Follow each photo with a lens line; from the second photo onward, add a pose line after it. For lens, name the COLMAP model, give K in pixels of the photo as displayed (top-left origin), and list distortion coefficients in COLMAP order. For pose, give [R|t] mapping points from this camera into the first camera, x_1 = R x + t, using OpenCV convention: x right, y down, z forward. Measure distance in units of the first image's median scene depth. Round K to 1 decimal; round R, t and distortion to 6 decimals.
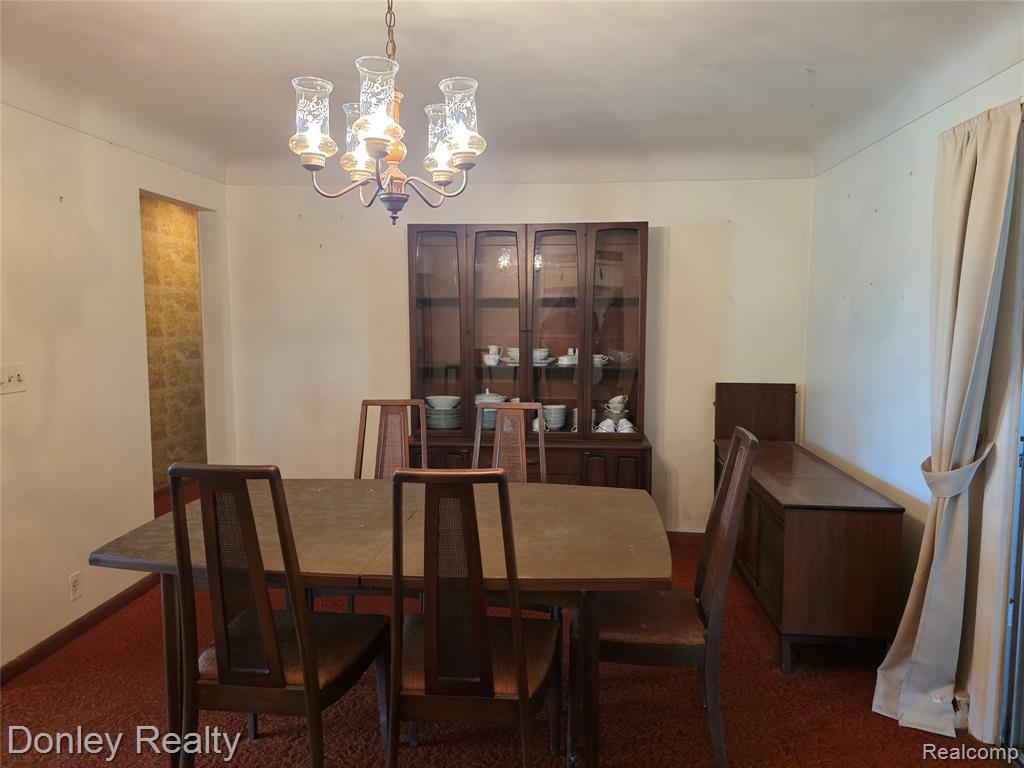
lens RADIAL K [[688.6, 0, 517.2], [0, 688.6, 382.0], [0, 0, 1]] dist [0.067147, -0.070178]
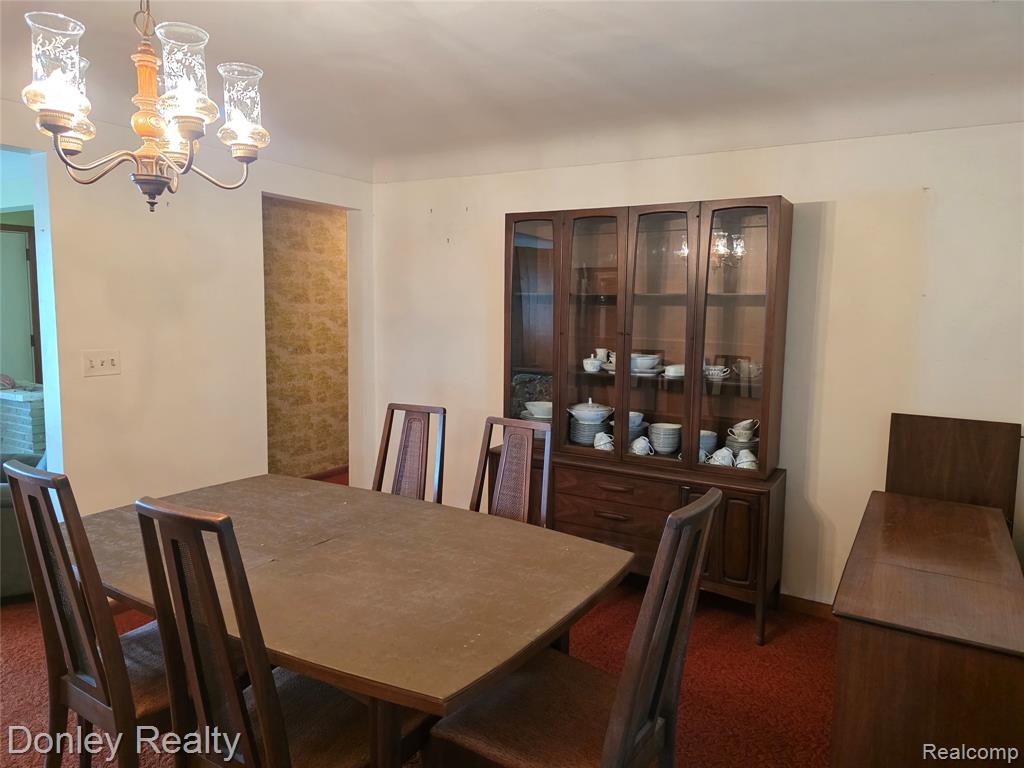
lens RADIAL K [[686.7, 0, 513.2], [0, 686.7, 382.7], [0, 0, 1]] dist [0.002559, 0.005207]
pose [[0.894904, 0.063497, -0.441718, 0.259176], [-0.058378, 0.997977, 0.025187, -0.026965], [0.442424, 0.003247, 0.896800, 0.184616]]
